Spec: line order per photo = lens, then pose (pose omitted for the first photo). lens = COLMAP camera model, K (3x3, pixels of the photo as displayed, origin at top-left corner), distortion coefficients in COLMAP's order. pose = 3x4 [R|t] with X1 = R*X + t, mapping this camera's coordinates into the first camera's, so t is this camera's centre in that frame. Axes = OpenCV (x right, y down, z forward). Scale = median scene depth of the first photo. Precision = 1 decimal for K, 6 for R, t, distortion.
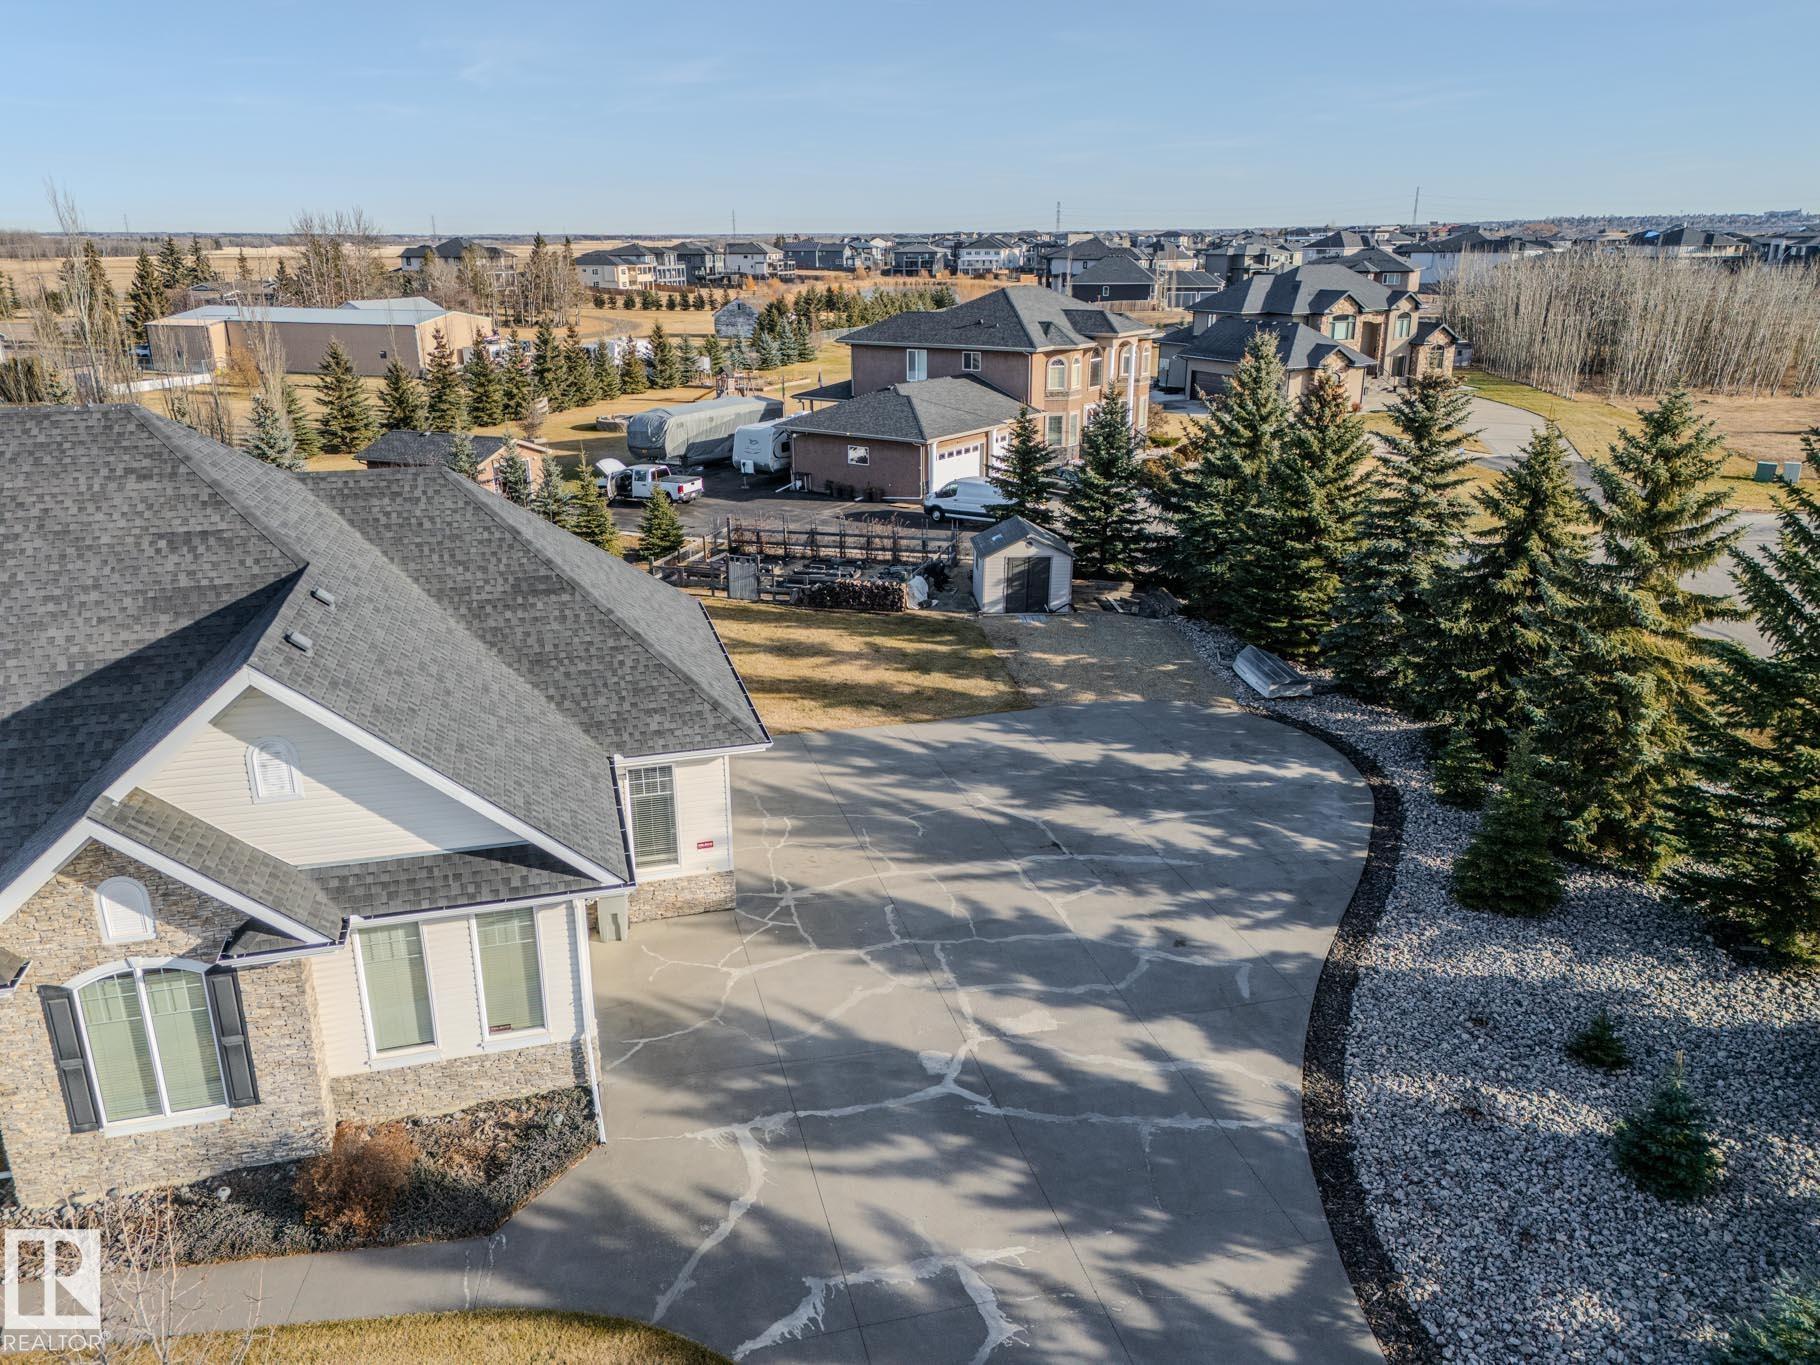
lens RADIAL K [[1317.7, 0, 910.0], [0, 1317.7, 682.5], [0, 0, 1]] dist [0.098433, -0.091517]
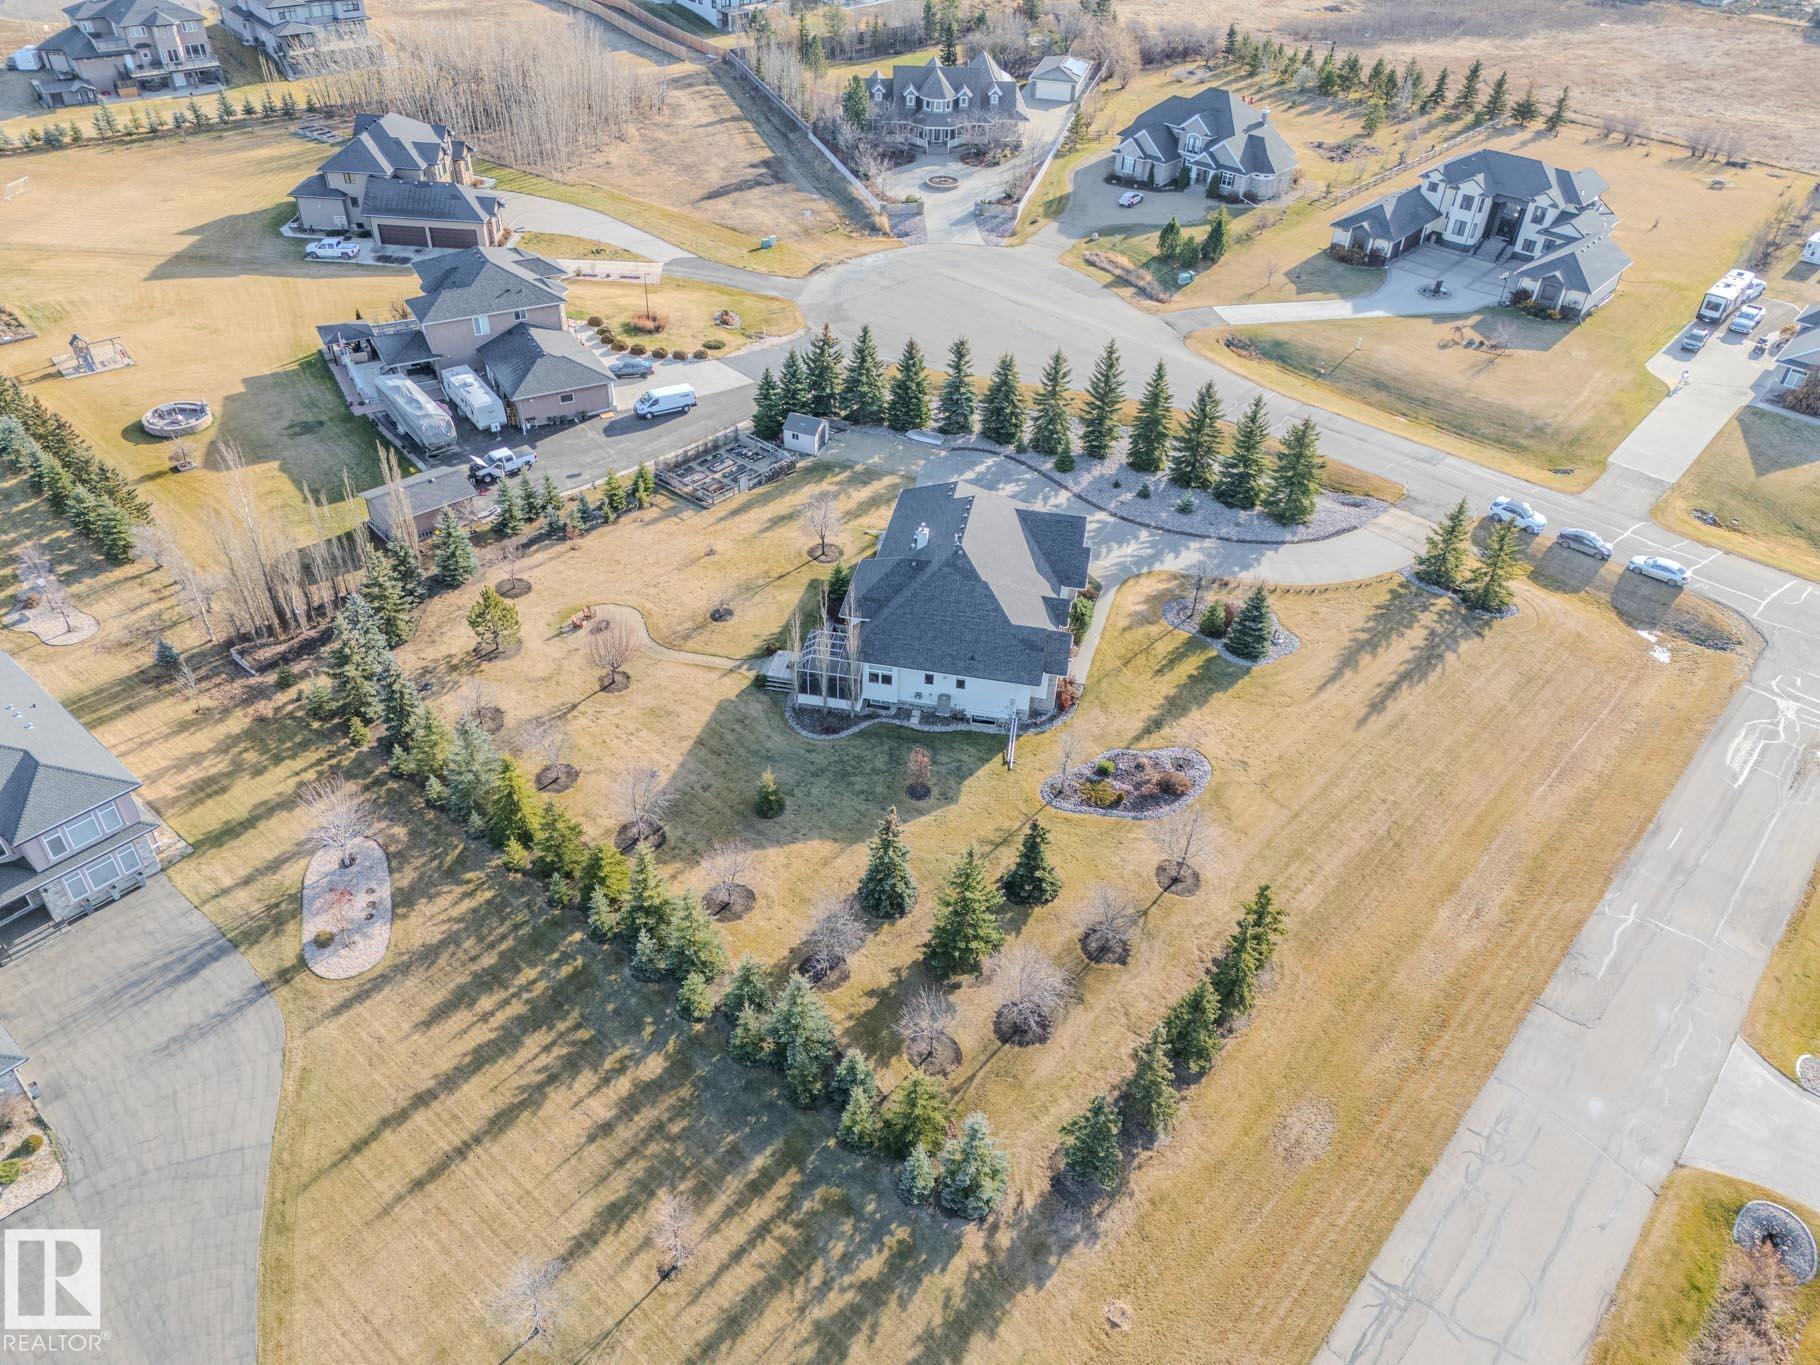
lens RADIAL K [[1317.7, 0, 910.0], [0, 1317.7, 682.5], [0, 0, 1]] dist [0.098433, -0.091517]
pose [[0.432611, -0.536752, 0.724392, -2.995790], [0.250048, 0.843381, 0.475589, -1.303715], [-0.866212, -0.024612, 0.499070, -0.713291]]
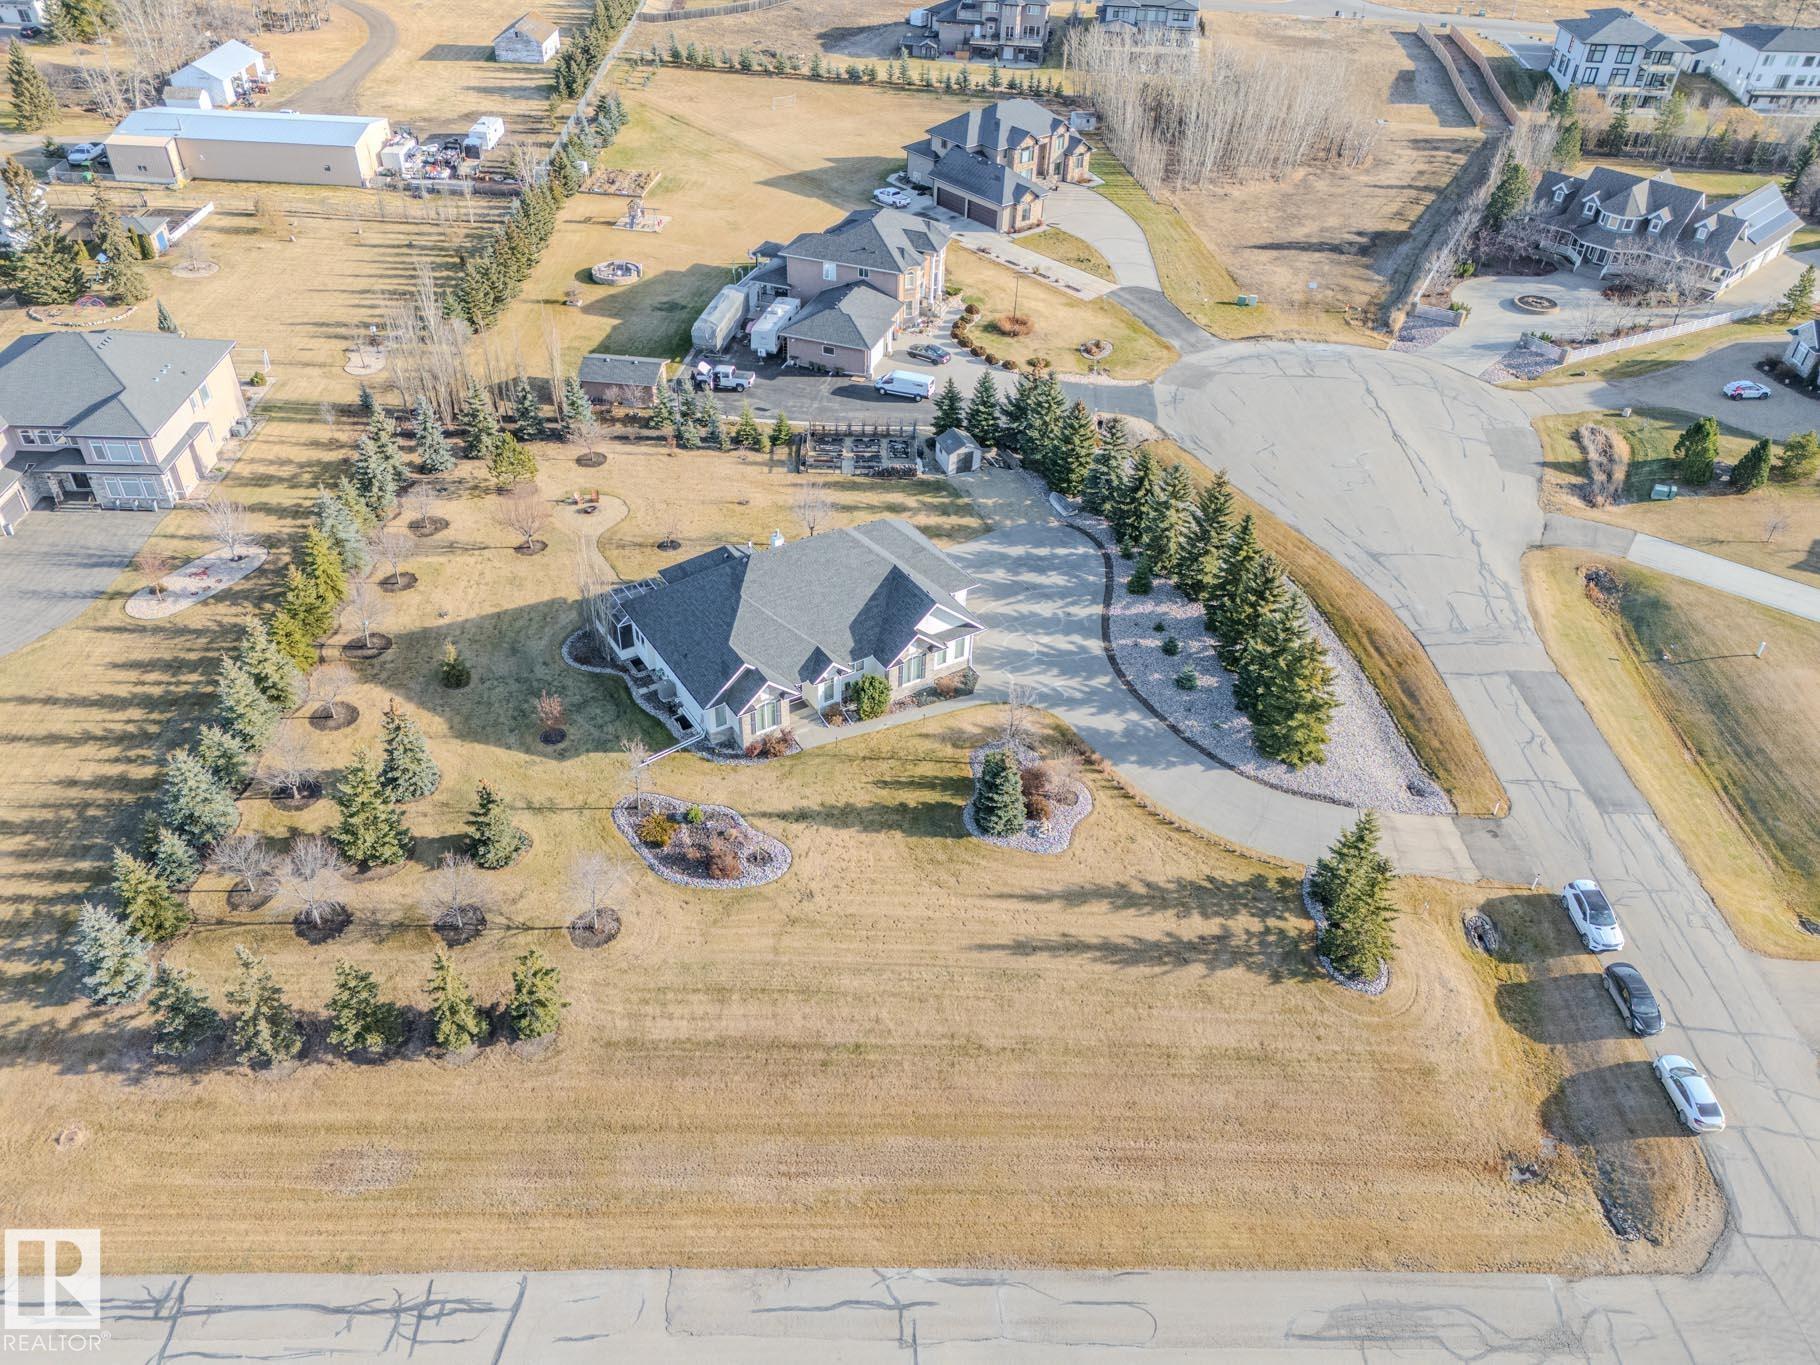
lens RADIAL K [[1317.7, 0, 910.0], [0, 1317.7, 682.5], [0, 0, 1]] dist [0.098433, -0.091517]
pose [[0.956891, -0.147093, 0.250447, -1.070886], [0.053307, 0.936573, 0.346396, -0.849149], [-0.285514, -0.318112, 0.904039, -2.123538]]
